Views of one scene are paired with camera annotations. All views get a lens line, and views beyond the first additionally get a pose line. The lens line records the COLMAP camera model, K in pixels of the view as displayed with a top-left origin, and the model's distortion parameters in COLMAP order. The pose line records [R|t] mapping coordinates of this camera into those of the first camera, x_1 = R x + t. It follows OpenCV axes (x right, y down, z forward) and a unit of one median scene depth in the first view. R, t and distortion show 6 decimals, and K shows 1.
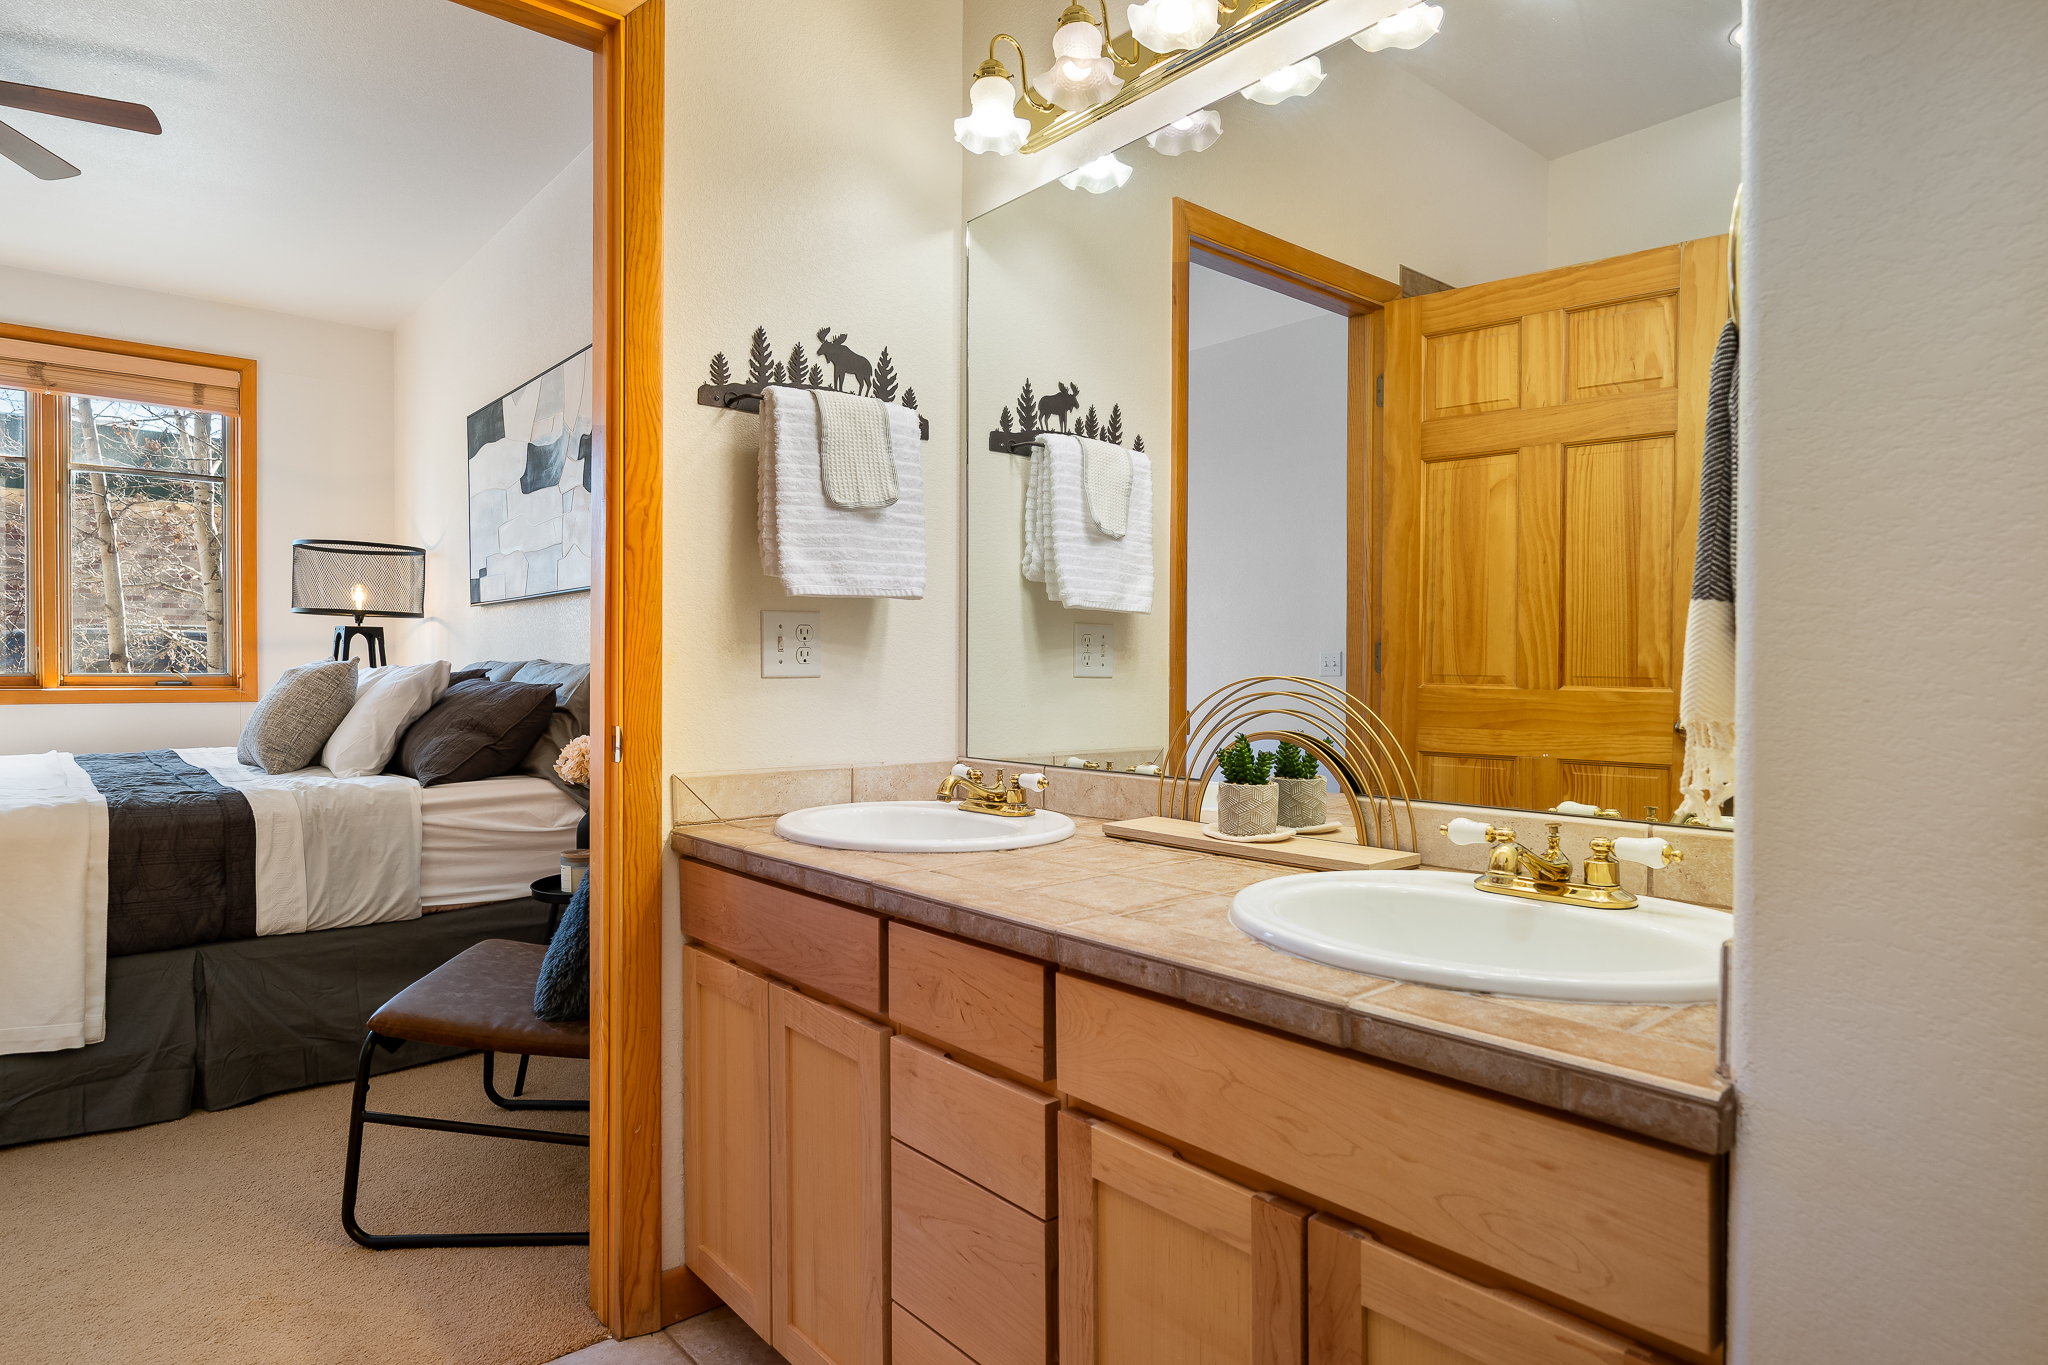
lens RADIAL K [[1159.2, 0, 1024.0], [0, 1159.2, 682.5], [0, 0, 1]] dist [0.002883, -0.000145]
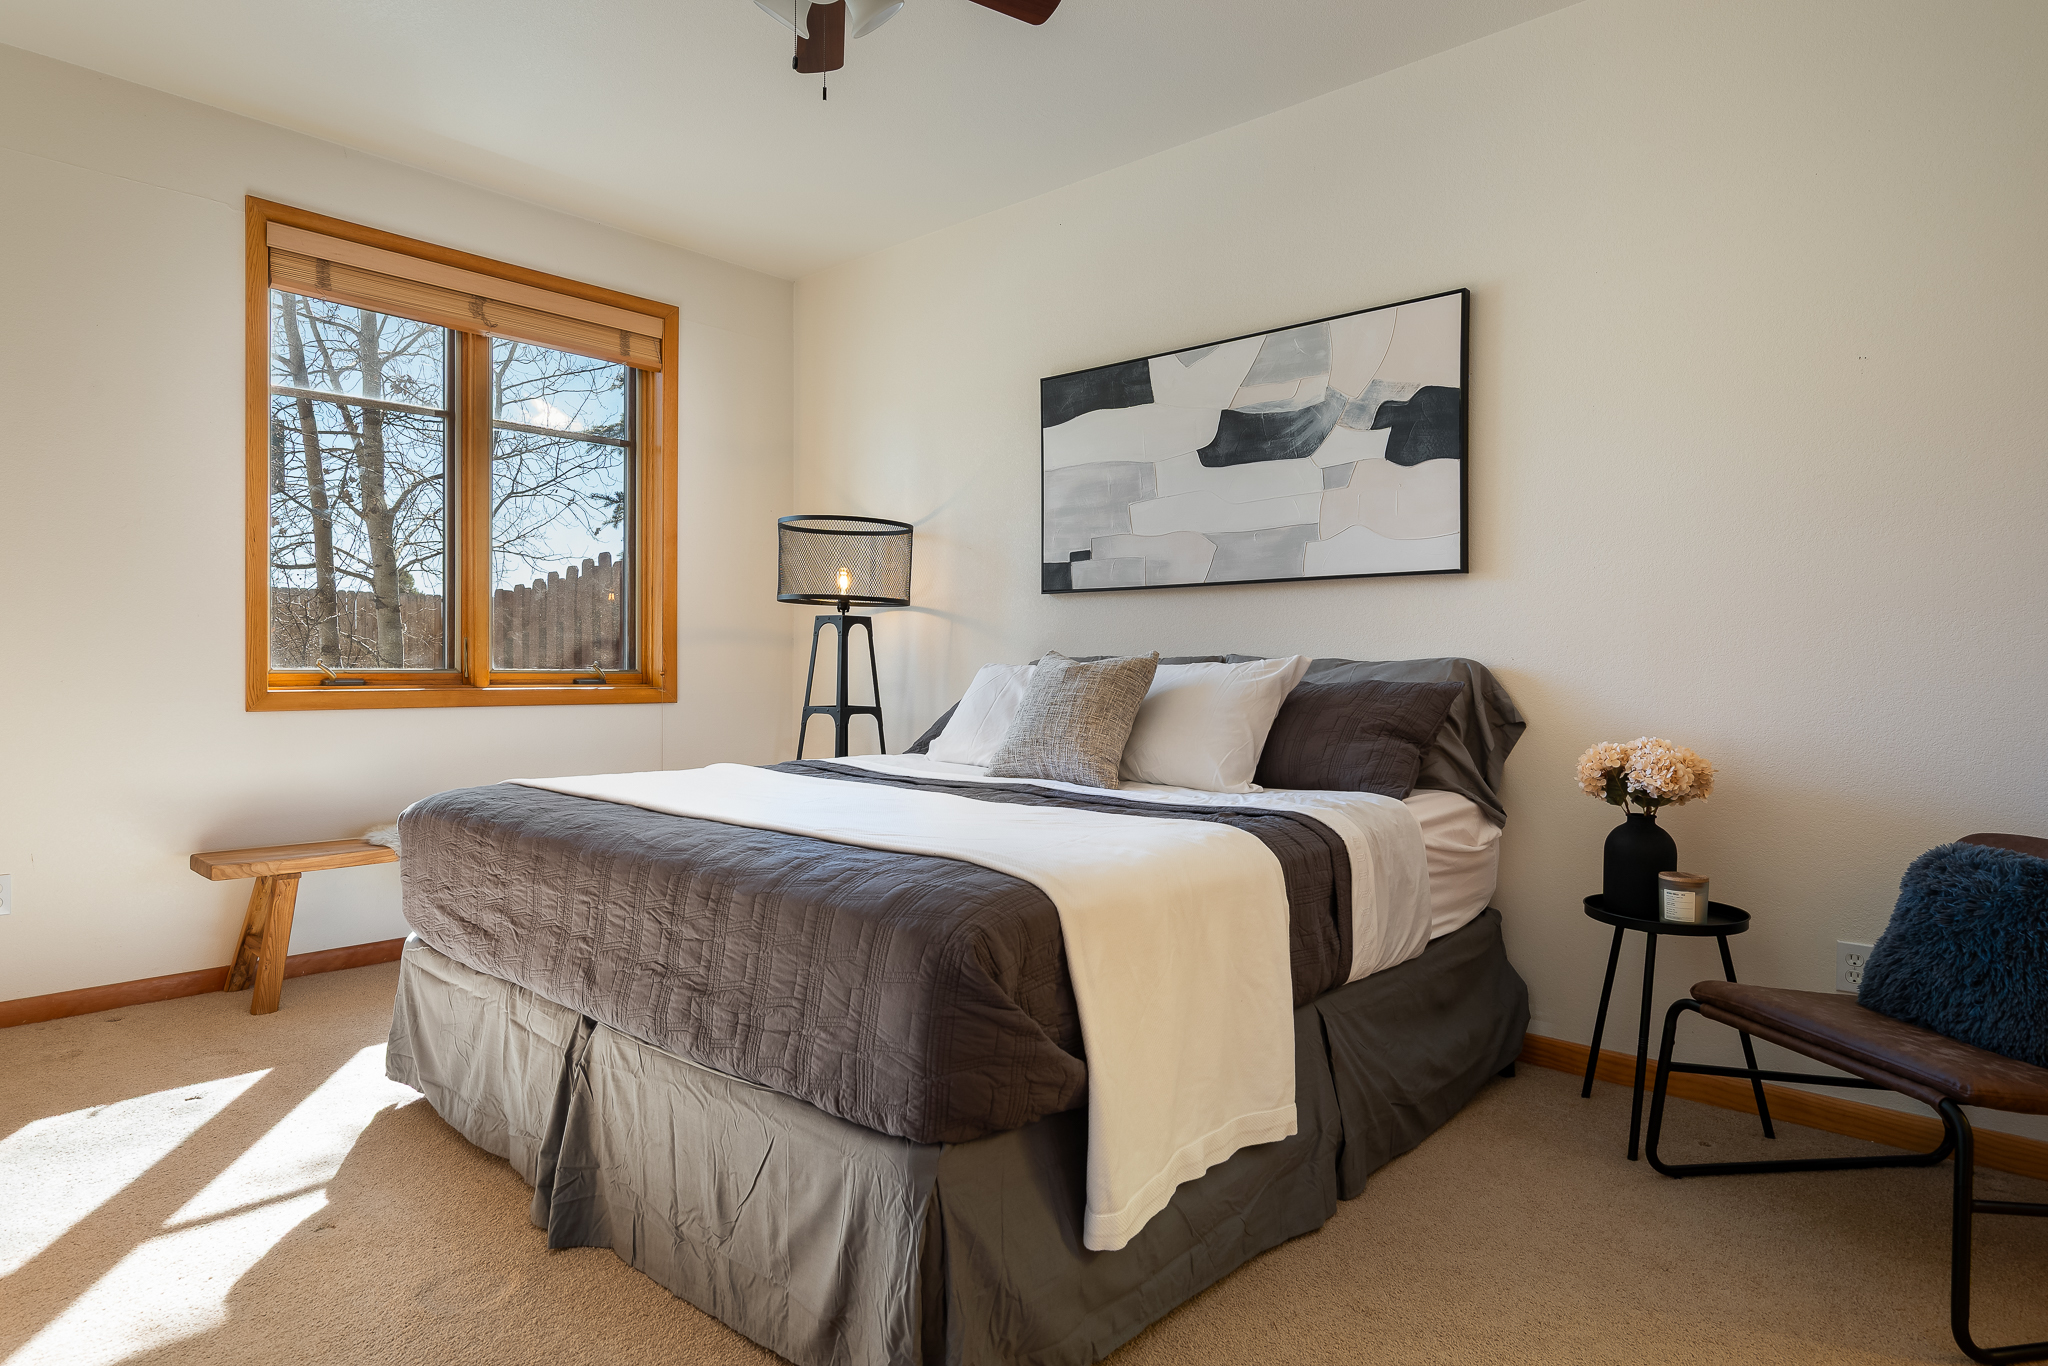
lens RADIAL K [[1168.2, 0, 1024.0], [0, 1168.2, 683.0], [0, 0, 1]] dist [-0.005741, -0.001667]
pose [[0.991141, -0.002377, 0.132795, -0.914222], [0.001601, 0.999981, 0.005951, -0.004241], [-0.132807, -0.005686, 0.991126, 0.182650]]
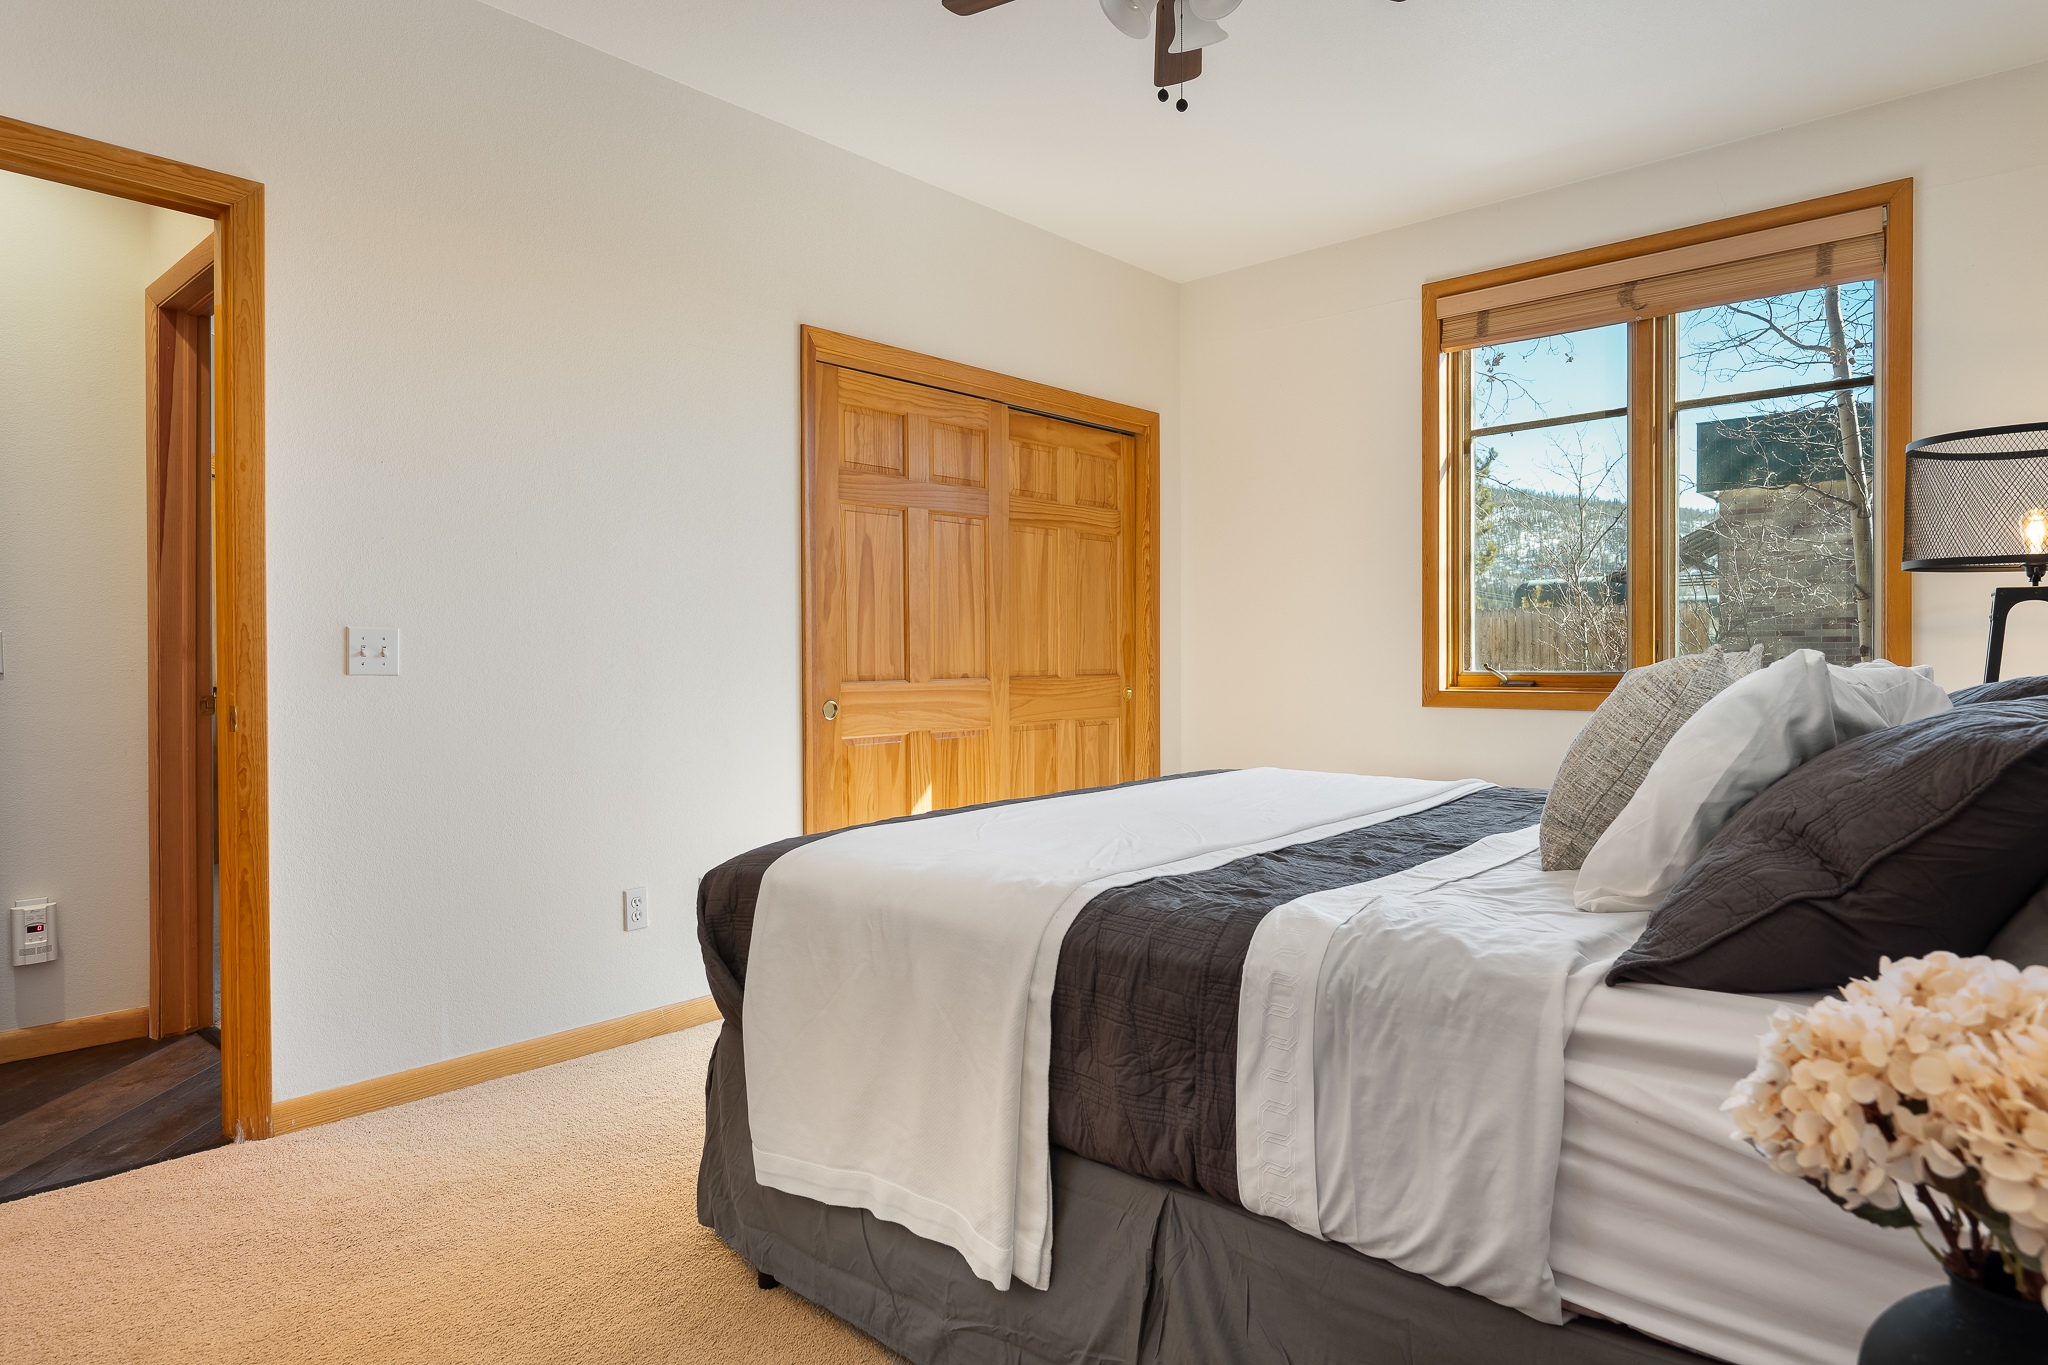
lens RADIAL K [[1175.3, 0, 1024.0], [0, 1175.3, 682.5], [0, 0, 1]] dist [-0.003115, -0.001064]
pose [[0.138049, 0.011366, -0.990360, -0.165011], [-0.007076, 0.999920, 0.010490, -0.010769], [0.990400, 0.005560, 0.138119, 0.763479]]
